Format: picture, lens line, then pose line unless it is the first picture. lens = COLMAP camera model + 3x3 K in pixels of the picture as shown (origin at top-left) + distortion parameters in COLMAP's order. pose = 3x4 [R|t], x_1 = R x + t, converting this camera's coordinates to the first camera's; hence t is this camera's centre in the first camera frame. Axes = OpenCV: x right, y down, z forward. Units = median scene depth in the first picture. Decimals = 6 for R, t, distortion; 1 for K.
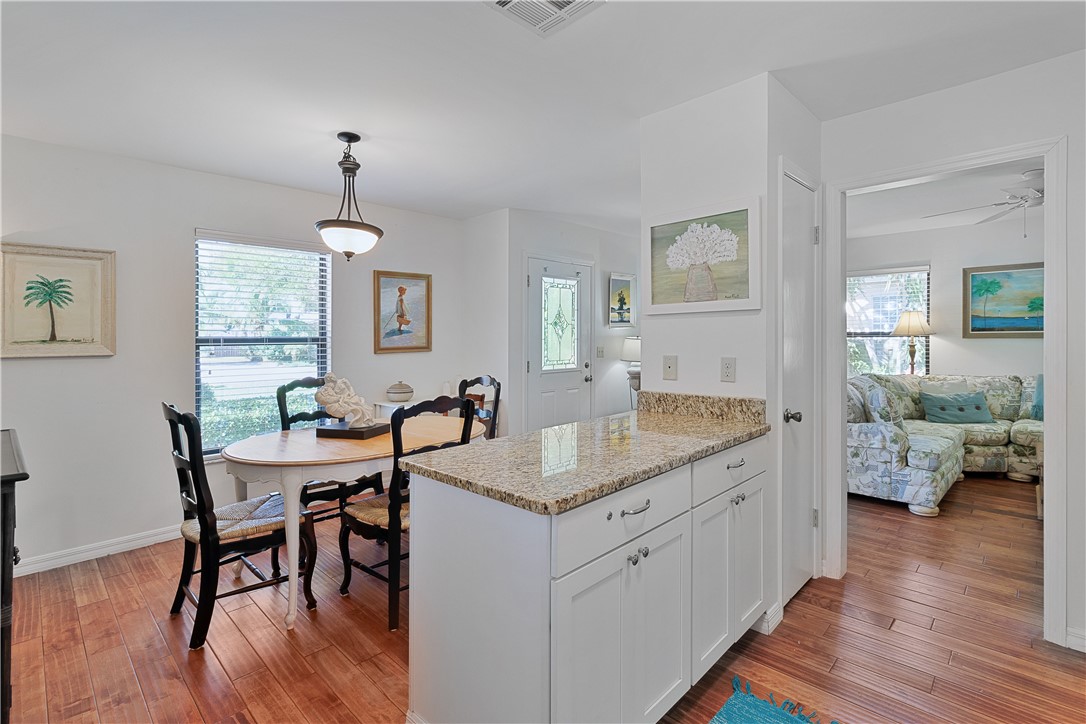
lens RADIAL K [[510.6, 0, 535.7], [0, 510.6, 338.4], [0, 0, 1]] dist [0.009941, -0.000547]
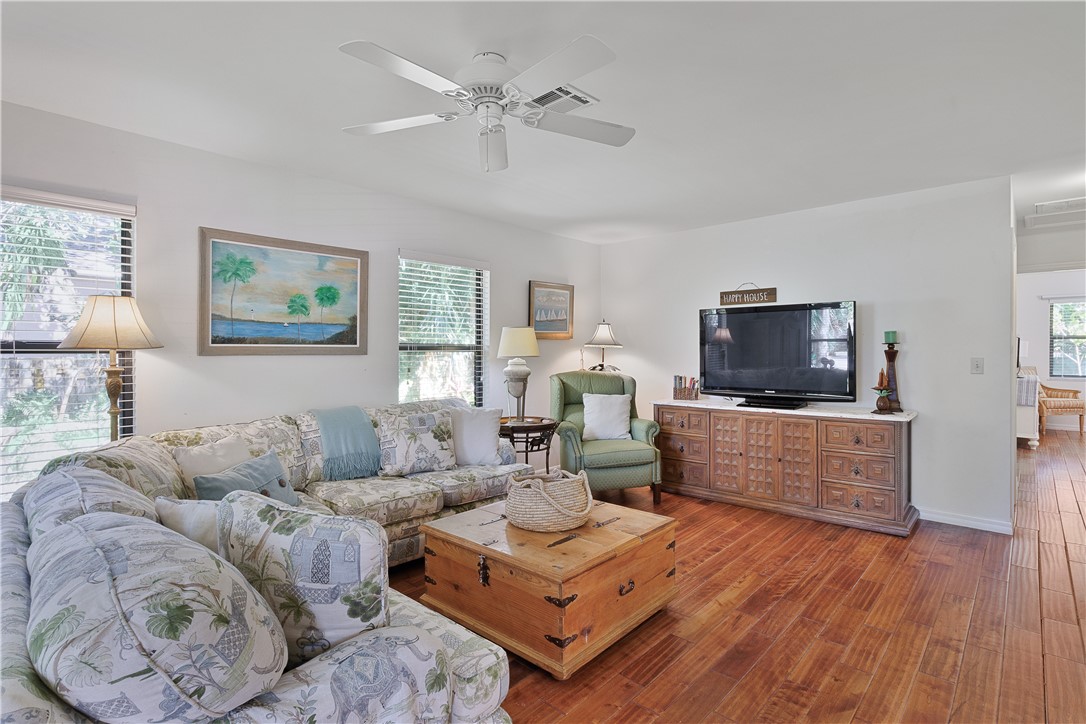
lens RADIAL K [[525.2, 0, 544.3], [0, 525.2, 362.4], [0, 0, 1]] dist [-0.012153, -0.001824]
pose [[-0.034974, -0.011647, 0.999320, 0.450336], [0.004832, 0.999918, 0.011823, 0.003847], [-0.999377, 0.005242, -0.034915, 1.115152]]
